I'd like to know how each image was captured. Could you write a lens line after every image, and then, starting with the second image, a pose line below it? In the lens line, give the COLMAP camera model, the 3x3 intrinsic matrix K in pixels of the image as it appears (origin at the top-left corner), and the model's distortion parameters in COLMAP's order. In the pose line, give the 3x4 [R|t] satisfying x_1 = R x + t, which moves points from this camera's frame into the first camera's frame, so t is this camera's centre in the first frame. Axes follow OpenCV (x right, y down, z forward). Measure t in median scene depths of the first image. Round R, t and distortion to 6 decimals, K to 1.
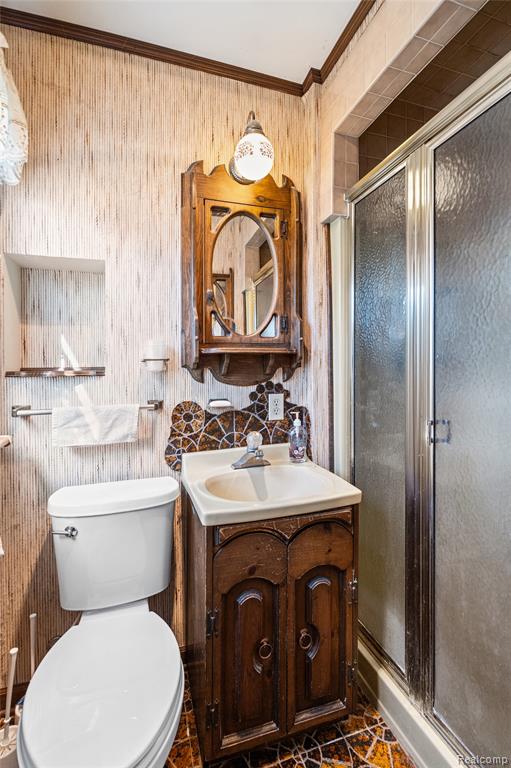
lens RADIAL K [[341.5, 0, 254.5], [0, 341.5, 380.0], [0, 0, 1]] dist [-0.005535, 0.000368]
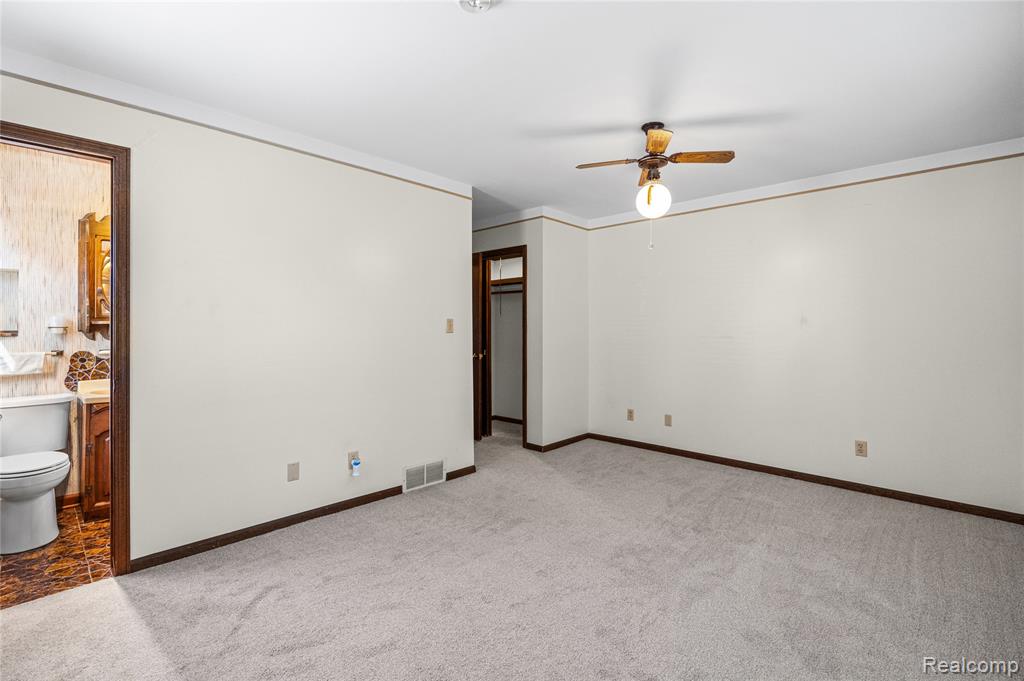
lens RADIAL K [[455.3, 0, 510.9], [0, 455.3, 338.3], [0, 0, 1]] dist [-0.005535, 0.000368]
pose [[0.887110, 0.003828, 0.461543, 0.683935], [-0.000679, 0.999975, -0.006989, 0.012515], [-0.461558, 0.005886, 0.887090, -2.083212]]
